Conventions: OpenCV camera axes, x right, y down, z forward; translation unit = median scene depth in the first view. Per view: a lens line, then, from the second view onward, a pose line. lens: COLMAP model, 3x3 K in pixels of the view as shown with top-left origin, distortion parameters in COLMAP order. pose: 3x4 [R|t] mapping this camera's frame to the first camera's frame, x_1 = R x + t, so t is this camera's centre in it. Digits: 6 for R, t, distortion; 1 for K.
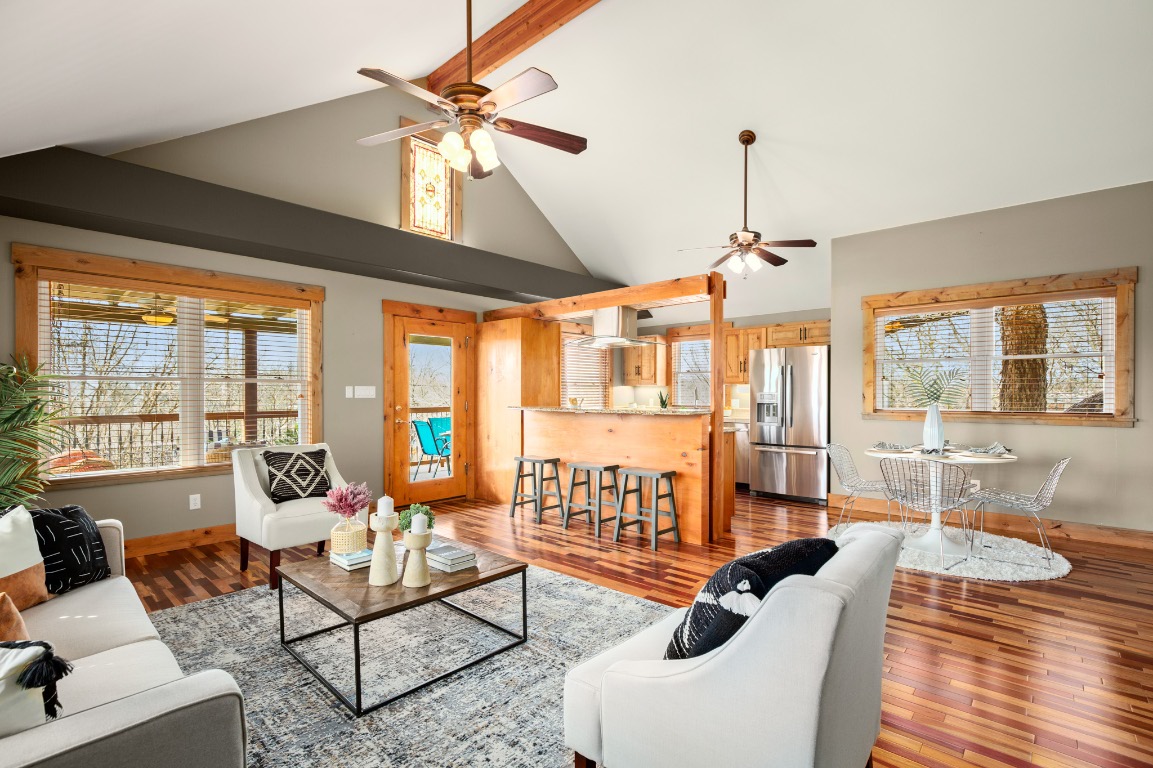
lens RADIAL K [[537.2, 0, 588.5], [0, 537.2, 388.8], [0, 0, 1]] dist [-0.013241, -0.000140]
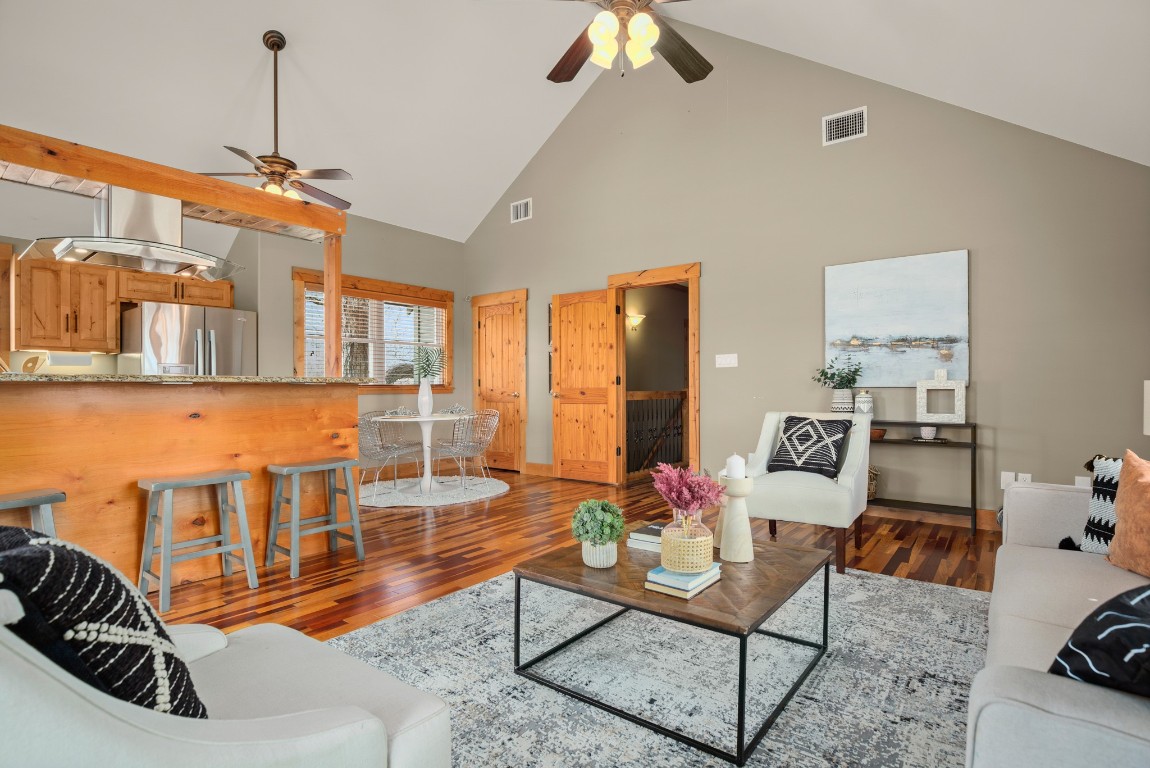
lens RADIAL K [[555.7, 0, 601.3], [0, 555.7, 391.1], [0, 0, 1]] dist [-0.027876, 0.000850]
pose [[-0.095273, -0.009561, 0.995405, -0.659292], [-0.003176, 0.999952, 0.009300, 0.049686], [-0.995446, -0.002275, -0.095299, 0.702625]]
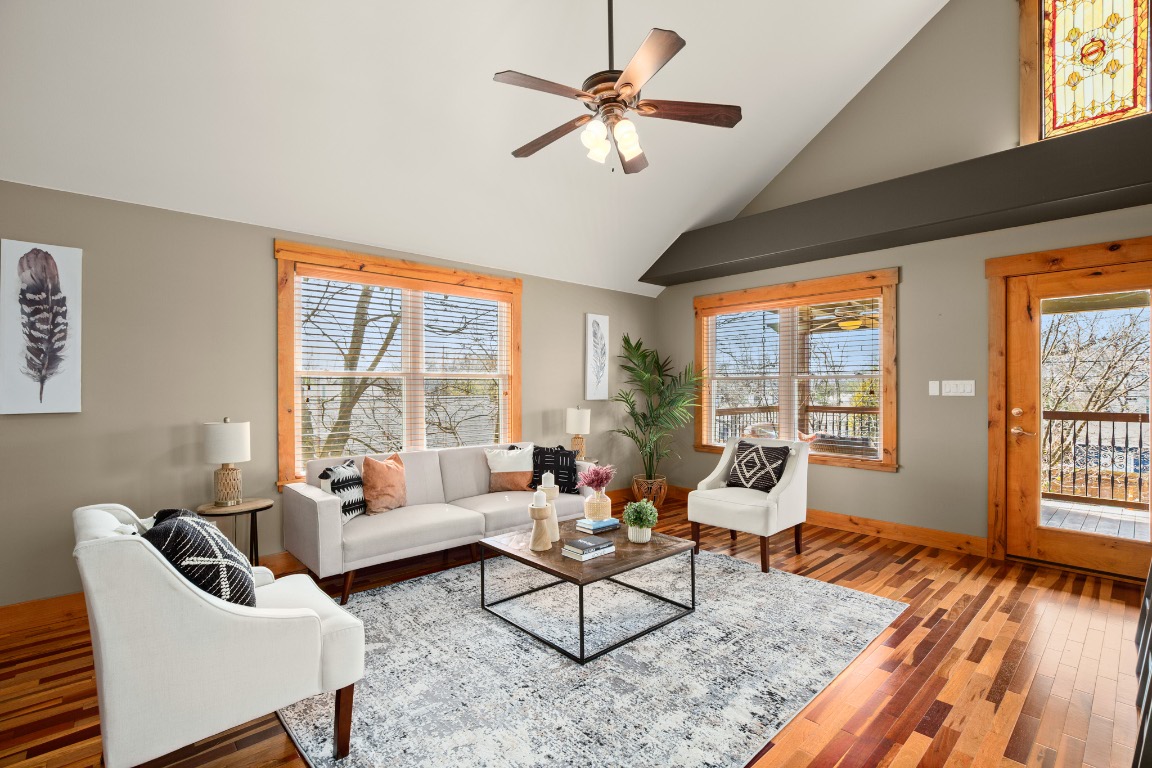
lens RADIAL K [[536.8, 0, 588.0], [0, 536.8, 388.8], [0, 0, 1]] dist [-0.013241, -0.000140]
pose [[-0.099921, 0.003267, -0.994990, 0.471994], [0.008984, 0.999957, 0.002381, 0.000549], [0.994955, -0.008701, -0.099946, 0.664939]]
